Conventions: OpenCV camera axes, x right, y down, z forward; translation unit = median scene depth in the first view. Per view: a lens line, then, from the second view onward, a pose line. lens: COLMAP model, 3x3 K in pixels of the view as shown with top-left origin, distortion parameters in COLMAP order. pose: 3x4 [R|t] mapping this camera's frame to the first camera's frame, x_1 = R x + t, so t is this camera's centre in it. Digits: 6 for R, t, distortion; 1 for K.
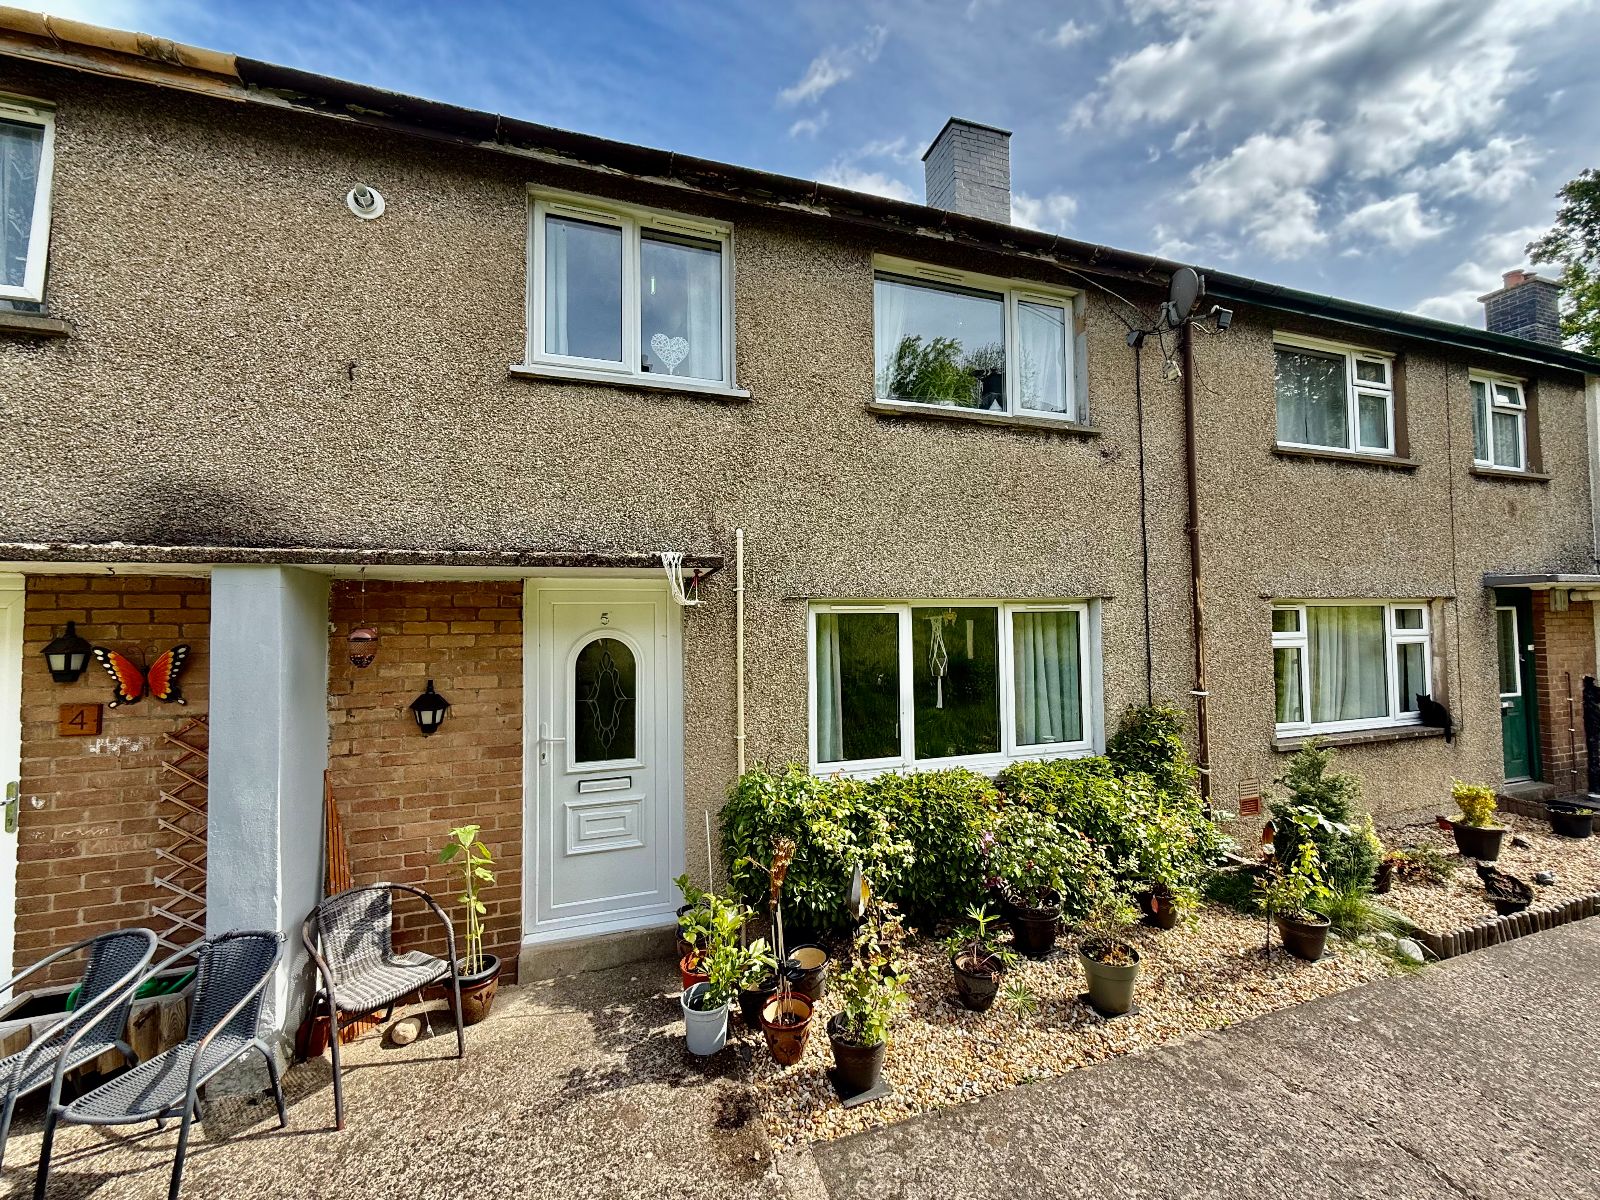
lens RADIAL K [[636.8, 0, 807.0], [0, 636.8, 599.4], [0, 0, 1]] dist [-0.000180, -0.000389]
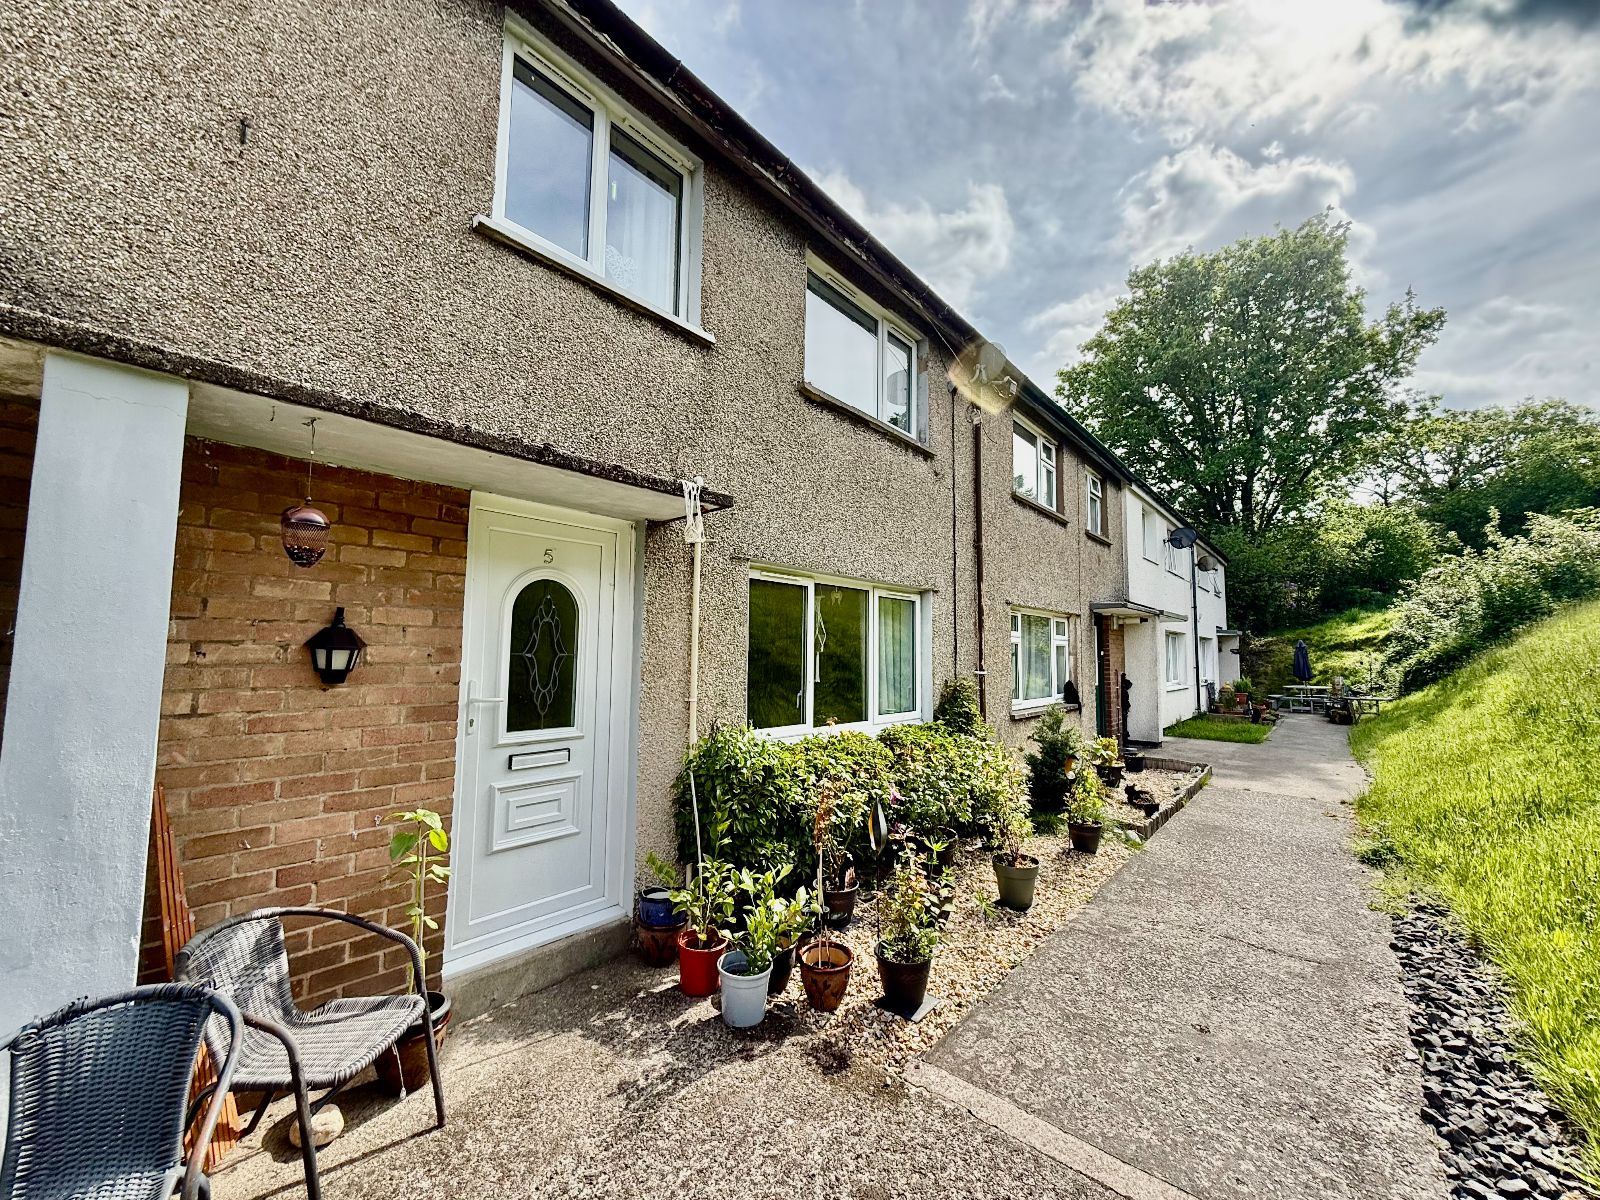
lens RADIAL K [[636.8, 0, 807.0], [0, 636.8, 599.4], [0, 0, 1]] dist [-0.000180, -0.000389]
pose [[0.850923, 0.067834, 0.520893, -0.501206], [-0.042907, 0.997289, -0.059782, 0.132479], [-0.523536, 0.028520, 0.851526, 0.139529]]
